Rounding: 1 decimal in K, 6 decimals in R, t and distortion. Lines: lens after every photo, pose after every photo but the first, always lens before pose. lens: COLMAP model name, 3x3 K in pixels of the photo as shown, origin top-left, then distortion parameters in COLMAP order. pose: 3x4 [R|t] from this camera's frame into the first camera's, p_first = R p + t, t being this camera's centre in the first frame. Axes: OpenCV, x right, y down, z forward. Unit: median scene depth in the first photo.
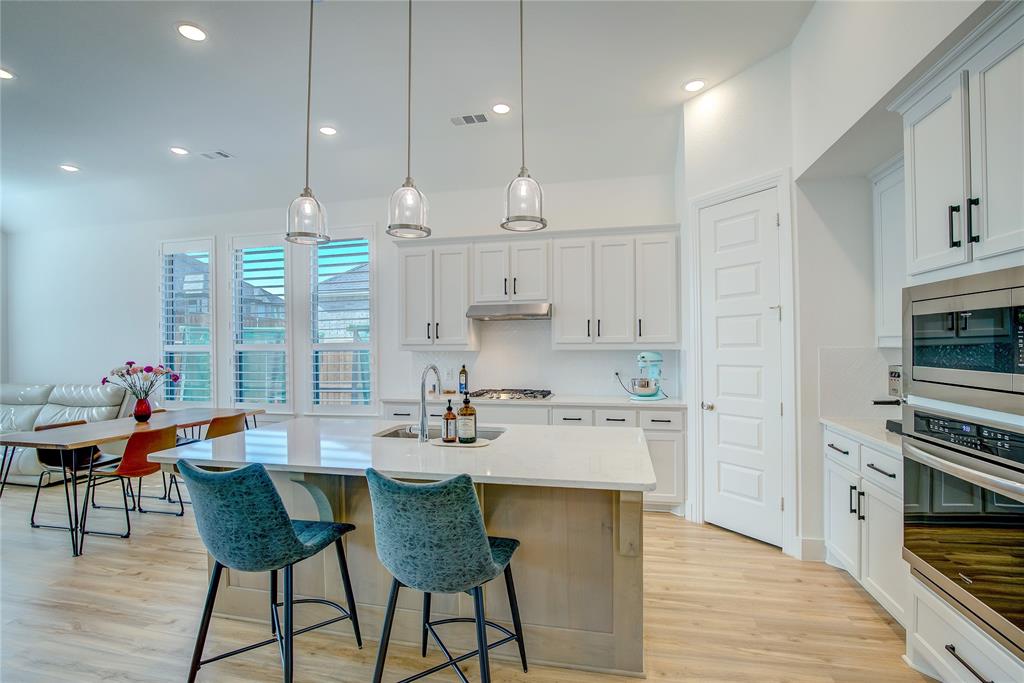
lens RADIAL K [[468.7, 0, 517.9], [0, 468.7, 346.5], [0, 0, 1]] dist [-0.036021, 0.007068]
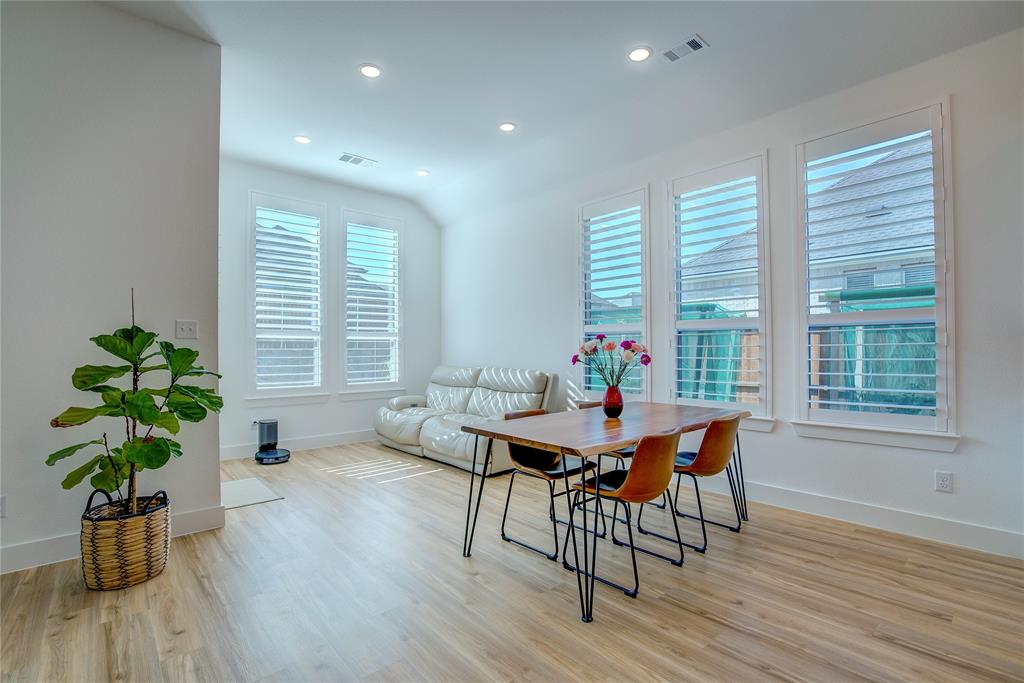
lens RADIAL K [[468.7, 0, 515.2], [0, 468.7, 347.3], [0, 0, 1]] dist [-0.036021, 0.007068]
pose [[0.813885, 0.005223, -0.581003, -0.504588], [-0.004567, 0.999986, 0.002593, 0.050356], [0.581008, 0.000543, 0.813898, 0.298184]]
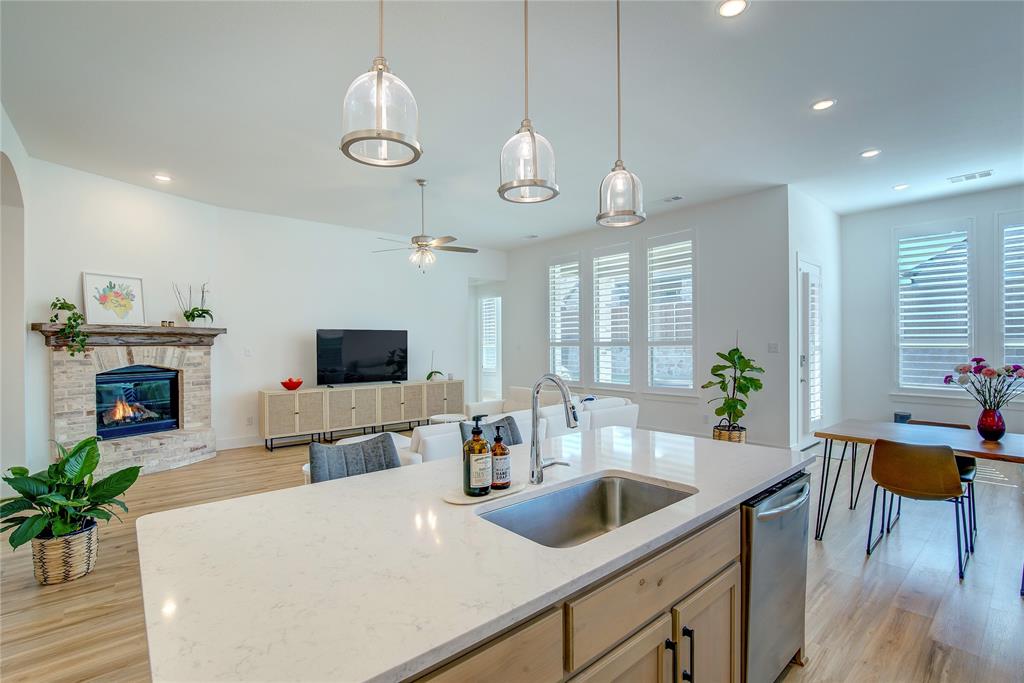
lens RADIAL K [[468.7, 0, 517.2], [0, 468.7, 346.7], [0, 0, 1]] dist [-0.036021, 0.007068]
pose [[-0.596992, 0.019087, -0.802020, 0.214858], [0.012629, 0.999817, 0.014394, -0.005804], [0.802148, -0.001535, -0.597123, 0.808375]]
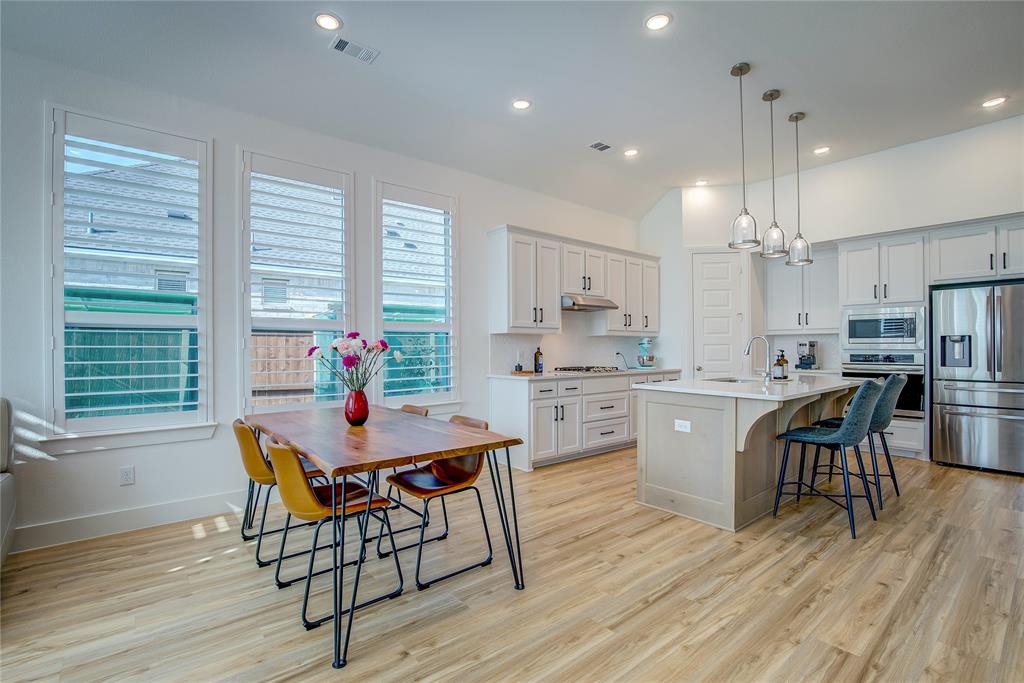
lens RADIAL K [[468.7, 0, 517.3], [0, 468.7, 346.7], [0, 0, 1]] dist [-0.036021, 0.007068]
pose [[0.611906, 0.009246, 0.790876, -1.185088], [-0.001488, 0.999943, -0.010539, 0.057657], [-0.790929, 0.005272, 0.611885, 0.404997]]
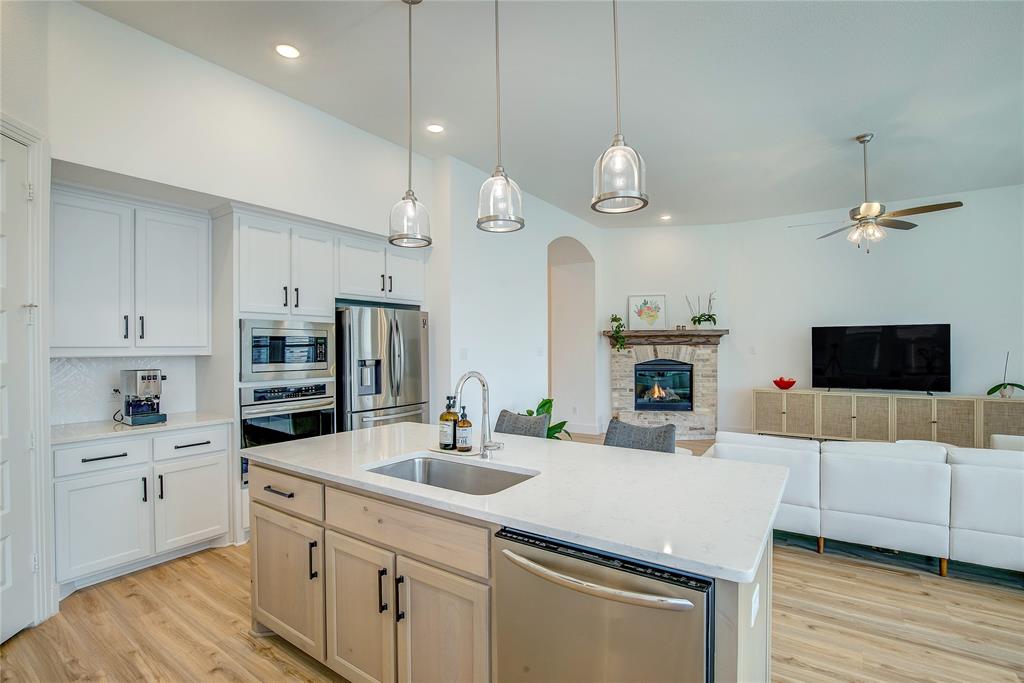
lens RADIAL K [[468.7, 0, 518.5], [0, 468.7, 345.8], [0, 0, 1]] dist [-0.036021, 0.007068]
pose [[-0.928553, 0.017781, 0.370773, -0.342183], [0.017548, 0.999838, -0.004002, -0.002167], [-0.370784, 0.002790, -0.928715, 1.041675]]
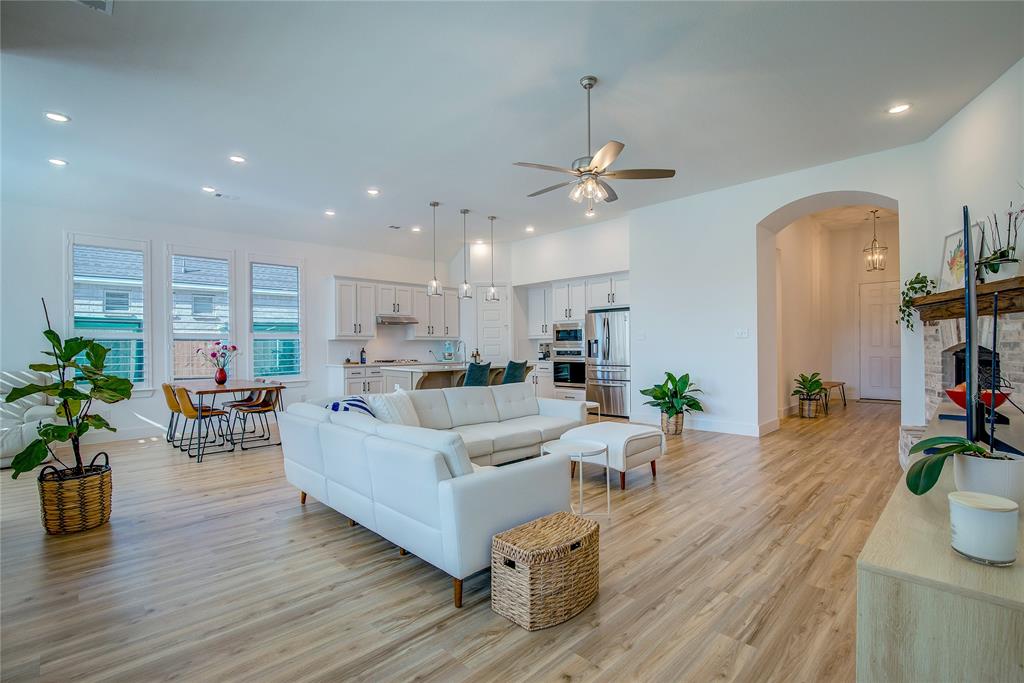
lens RADIAL K [[468.7, 0, 517.3], [0, 468.7, 346.2], [0, 0, 1]] dist [-0.036021, 0.007068]
pose [[0.539269, 0.005489, 0.842116, -1.508953], [0.005506, 0.999934, -0.010043, 0.063179], [-0.842116, 0.010053, 0.539203, -0.548712]]
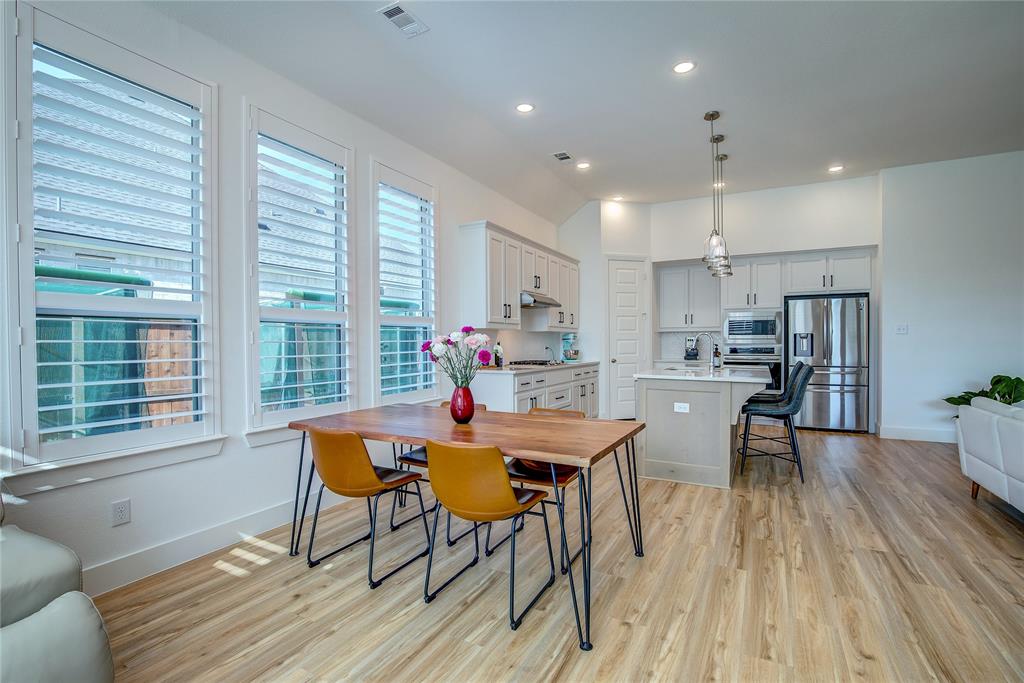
lens RADIAL K [[468.7, 0, 517.9], [0, 468.7, 347.2], [0, 0, 1]] dist [-0.036021, 0.007068]
pose [[0.264737, -0.002157, 0.964318, -1.393647], [0.002958, 0.999995, 0.001425, 0.057839], [-0.964316, 0.002475, 0.264742, 0.743587]]
